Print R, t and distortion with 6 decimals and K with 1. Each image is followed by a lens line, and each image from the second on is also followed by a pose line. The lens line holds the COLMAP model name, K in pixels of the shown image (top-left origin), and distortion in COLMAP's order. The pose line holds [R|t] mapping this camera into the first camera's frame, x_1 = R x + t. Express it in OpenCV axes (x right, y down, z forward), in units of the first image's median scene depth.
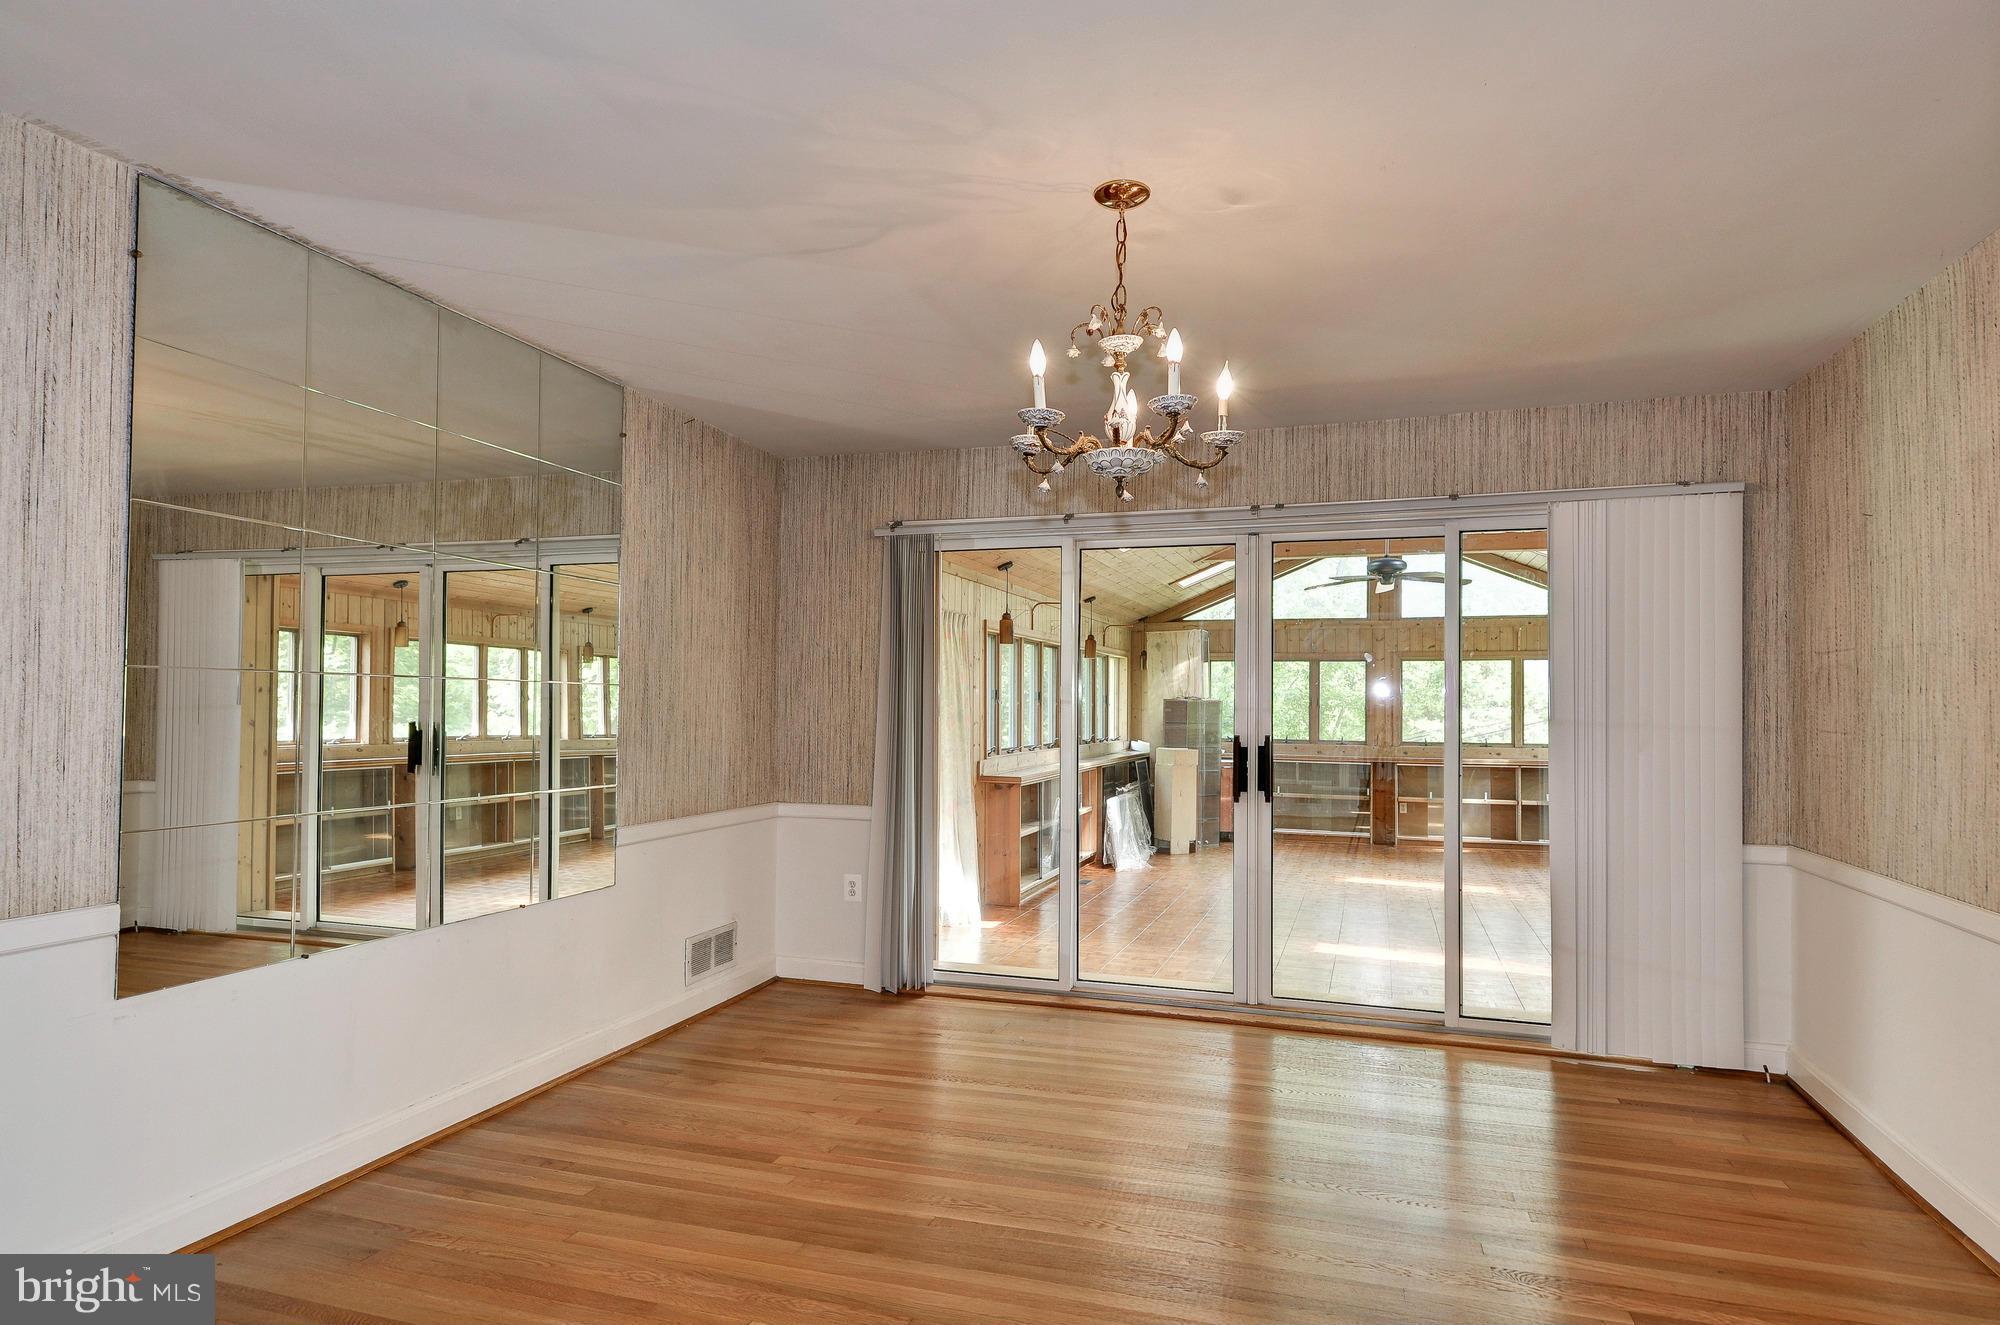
lens RADIAL K [[1169.5, 0, 1002.4], [0, 1169.5, 691.2], [0, 0, 1]] dist [0.018538, -0.001389]
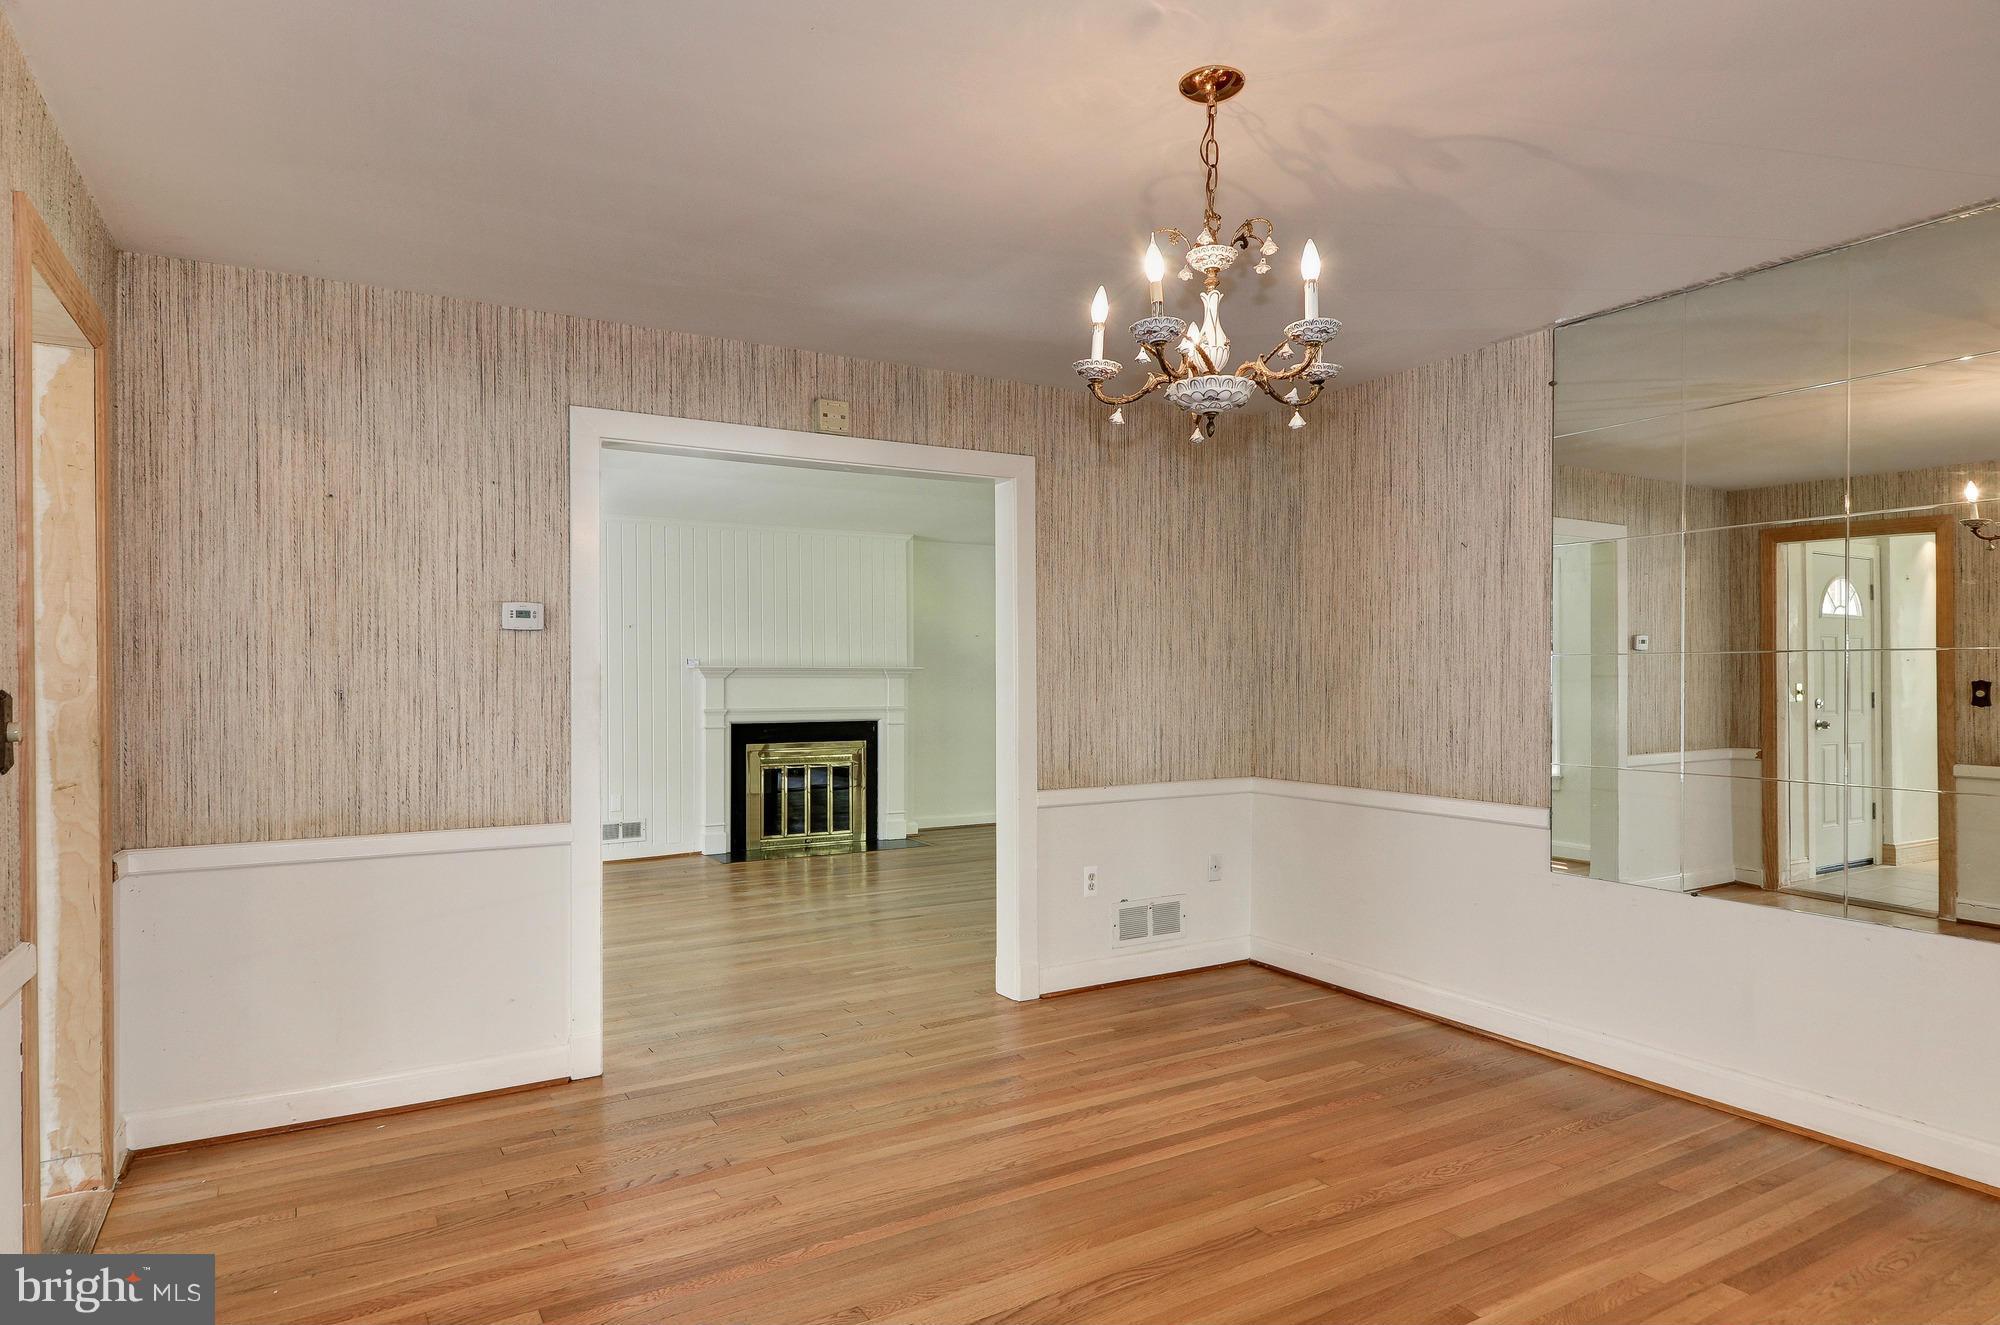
lens RADIAL K [[1169.5, 0, 1002.4], [0, 1169.5, 691.2], [0, 0, 1]] dist [0.018538, -0.001389]
pose [[-0.672942, 0.001018, -0.739694, 0.801829], [0.005015, 0.999982, -0.003186, 0.024621], [0.739678, -0.005853, -0.672936, 1.385721]]
